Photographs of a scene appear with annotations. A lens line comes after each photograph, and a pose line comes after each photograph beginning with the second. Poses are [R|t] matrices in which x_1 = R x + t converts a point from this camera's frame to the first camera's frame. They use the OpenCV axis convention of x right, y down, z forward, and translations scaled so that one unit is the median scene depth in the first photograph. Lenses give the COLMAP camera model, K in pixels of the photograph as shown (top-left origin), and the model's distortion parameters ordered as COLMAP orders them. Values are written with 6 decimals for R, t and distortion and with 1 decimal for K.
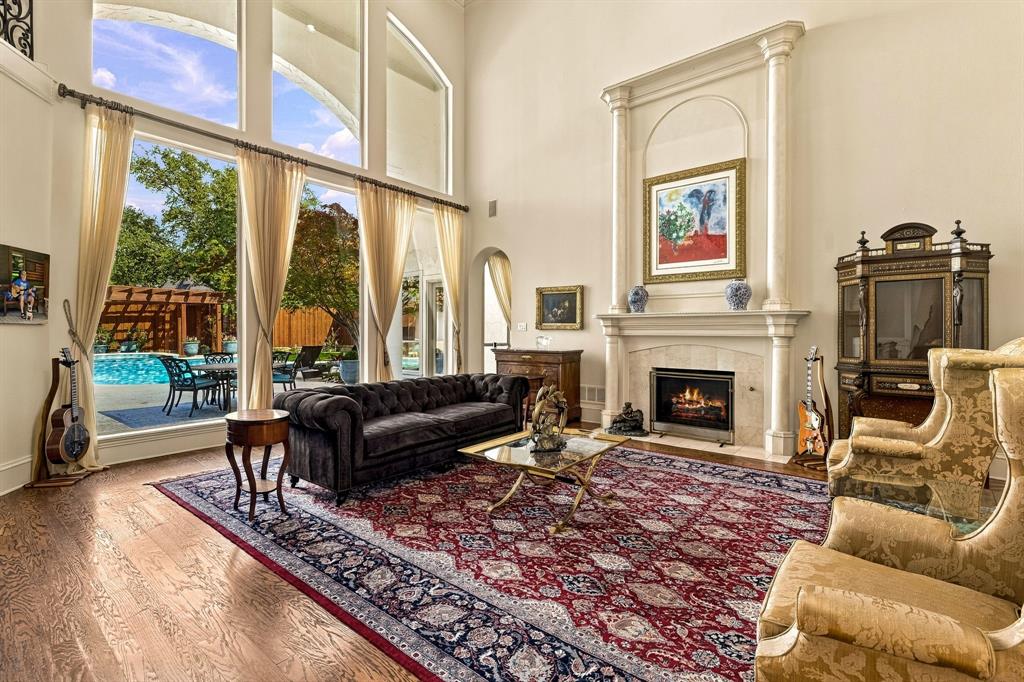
lens RADIAL K [[449.2, 0, 504.2], [0, 449.2, 336.0], [0, 0, 1]] dist [-0.002469, -0.001372]
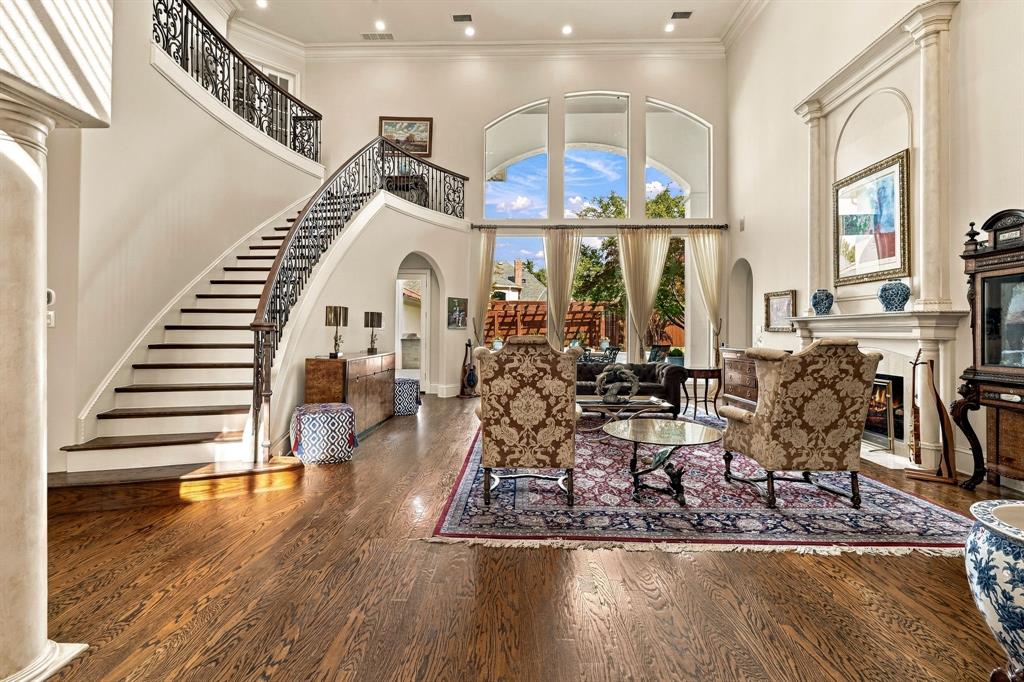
lens RADIAL K [[449.2, 0, 521.4], [0, 449.2, 333.5], [0, 0, 1]] dist [-0.002469, -0.001372]
pose [[0.641148, 0.005453, -0.767398, 0.748311], [-0.013661, 0.999897, -0.004308, 0.004037], [0.767296, 0.013246, 0.641156, -0.217456]]
